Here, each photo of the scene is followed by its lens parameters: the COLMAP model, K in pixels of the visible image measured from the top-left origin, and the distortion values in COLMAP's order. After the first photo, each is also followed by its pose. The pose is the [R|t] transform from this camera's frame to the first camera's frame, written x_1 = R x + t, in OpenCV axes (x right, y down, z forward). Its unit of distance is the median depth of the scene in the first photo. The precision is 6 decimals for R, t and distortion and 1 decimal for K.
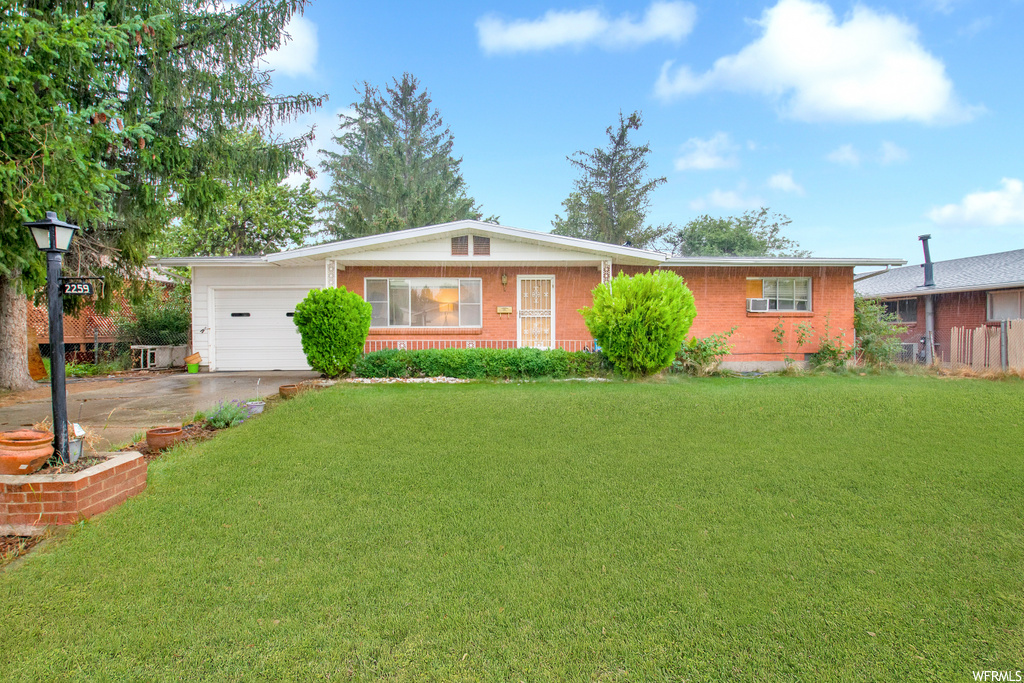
lens RADIAL K [[454.8, 0, 512.0], [0, 454.8, 341.5], [0, 0, 1]] dist [0.000073, -0.015668]
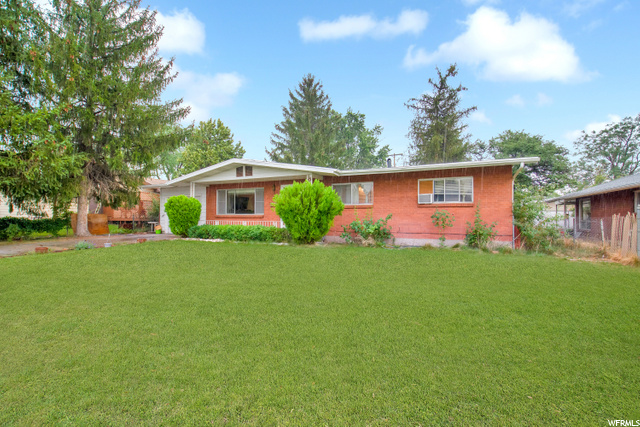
lens RADIAL K [[284.3, 0, 320.0], [0, 284.3, 213.5], [0, 0, 1]] dist [0.000073, -0.015668]
pose [[0.894604, 0.000648, -0.446860, 0.632893], [-0.017403, 0.999291, -0.033391, 0.000520], [0.446521, 0.037648, 0.893981, 0.072328]]
